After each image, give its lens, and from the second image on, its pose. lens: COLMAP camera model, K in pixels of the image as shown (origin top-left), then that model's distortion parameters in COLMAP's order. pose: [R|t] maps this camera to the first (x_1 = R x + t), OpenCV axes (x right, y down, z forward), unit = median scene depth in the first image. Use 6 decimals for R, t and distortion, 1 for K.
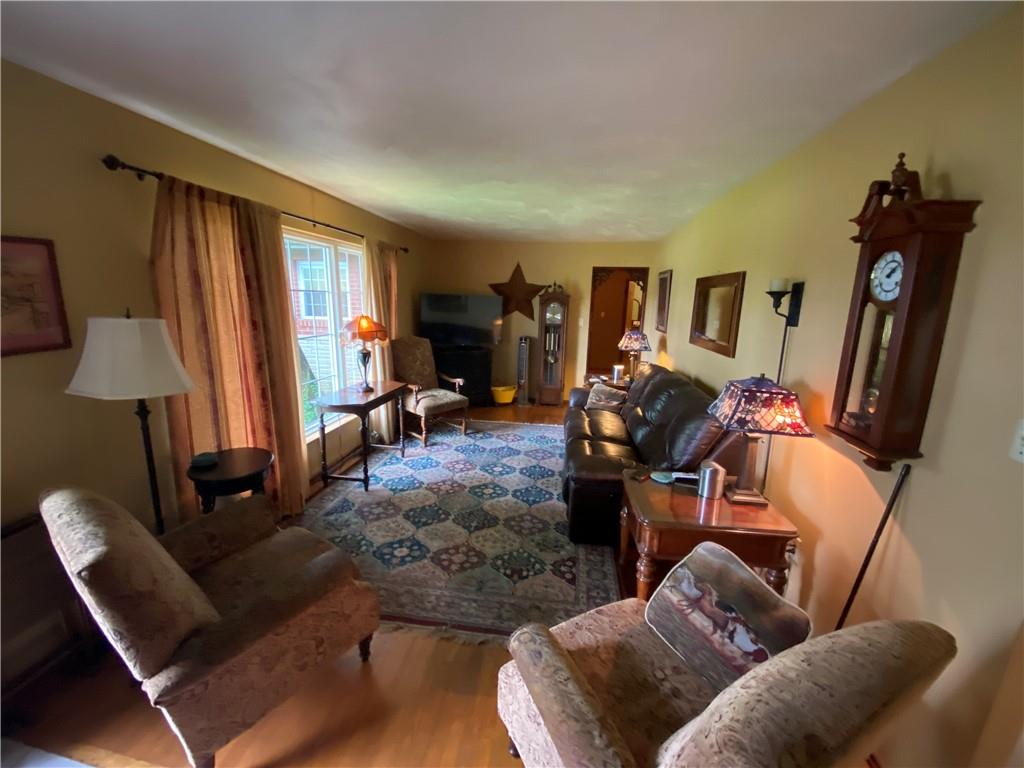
lens RADIAL K [[419.5, 0, 510.0], [0, 419.5, 381.7], [0, 0, 1]] dist [-0.004025, -0.001308]
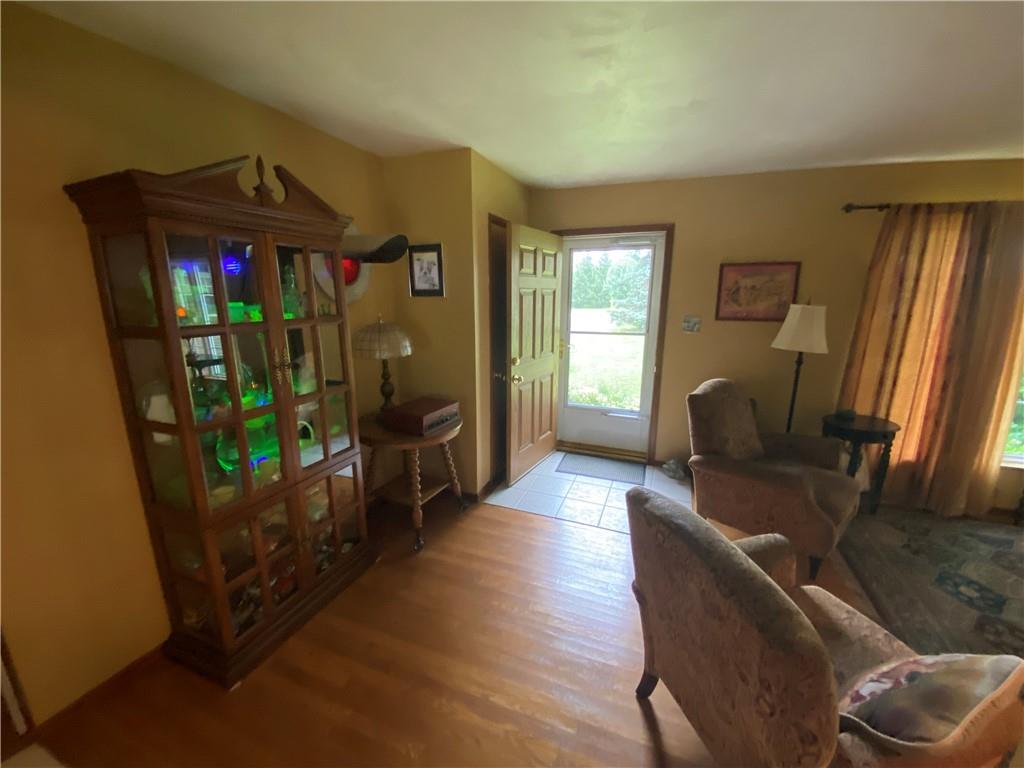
lens RADIAL K [[419.5, 0, 510.9], [0, 419.5, 382.7], [0, 0, 1]] dist [-0.004025, -0.001308]
pose [[-0.219356, 0.201007, -0.954714, 0.788263], [-0.208064, 0.946399, 0.247061, -0.016654], [0.953201, 0.252836, -0.165775, 0.162304]]
